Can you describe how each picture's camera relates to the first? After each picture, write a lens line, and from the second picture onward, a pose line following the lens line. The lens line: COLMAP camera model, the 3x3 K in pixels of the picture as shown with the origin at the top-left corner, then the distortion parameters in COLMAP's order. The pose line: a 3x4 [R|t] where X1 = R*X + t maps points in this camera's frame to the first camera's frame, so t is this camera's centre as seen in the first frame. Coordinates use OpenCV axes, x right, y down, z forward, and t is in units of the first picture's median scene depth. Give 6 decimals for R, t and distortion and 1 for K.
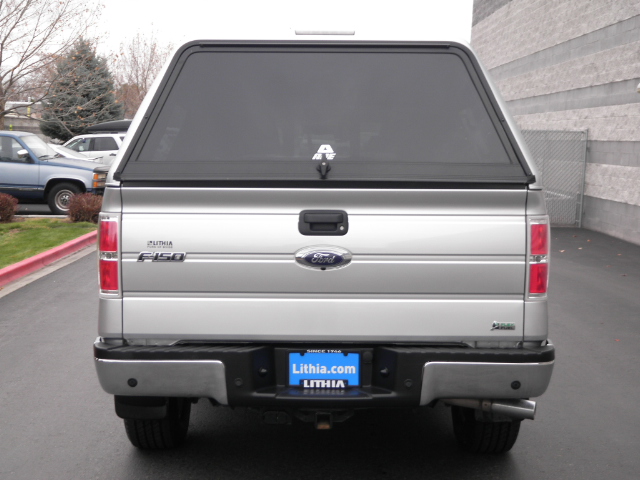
lens RADIAL K [[983.3, 0, 320.0], [0, 983.3, 240.0], [0, 0, 1]] dist [0.000993, -0.030789]
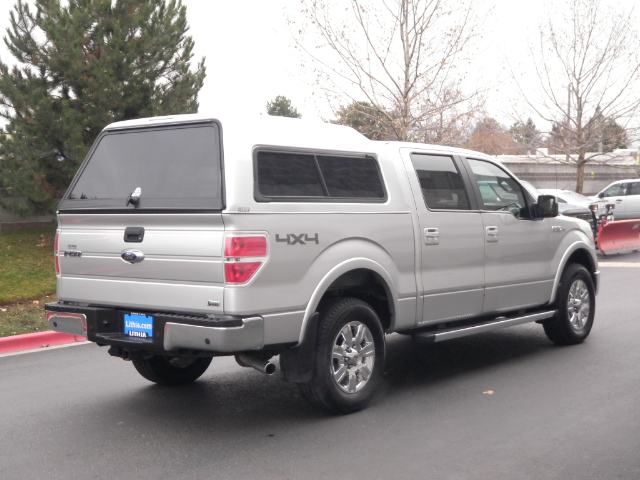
lens RADIAL K [[983.3, 0, 320.0], [0, 983.3, 240.0], [0, 0, 1]] dist [0.000993, -0.030789]
pose [[0.776634, 0.008903, -0.629889, 1.261649], [-0.038810, 0.998677, -0.033737, 0.033969], [0.628755, 0.050647, 0.775952, -0.079933]]
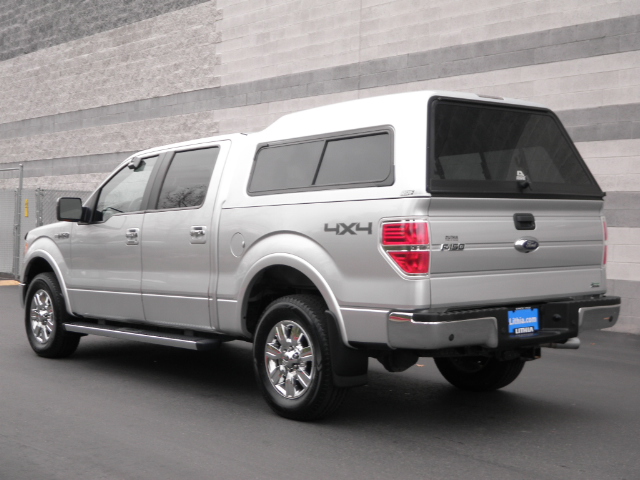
lens RADIAL K [[983.3, 0, 320.0], [0, 983.3, 240.0], [0, 0, 1]] dist [0.000993, -0.030789]
pose [[0.763210, -0.019939, 0.645843, -1.194239], [0.068772, 0.996353, -0.050510, 0.064040], [-0.642481, 0.082966, 0.761797, 0.051072]]
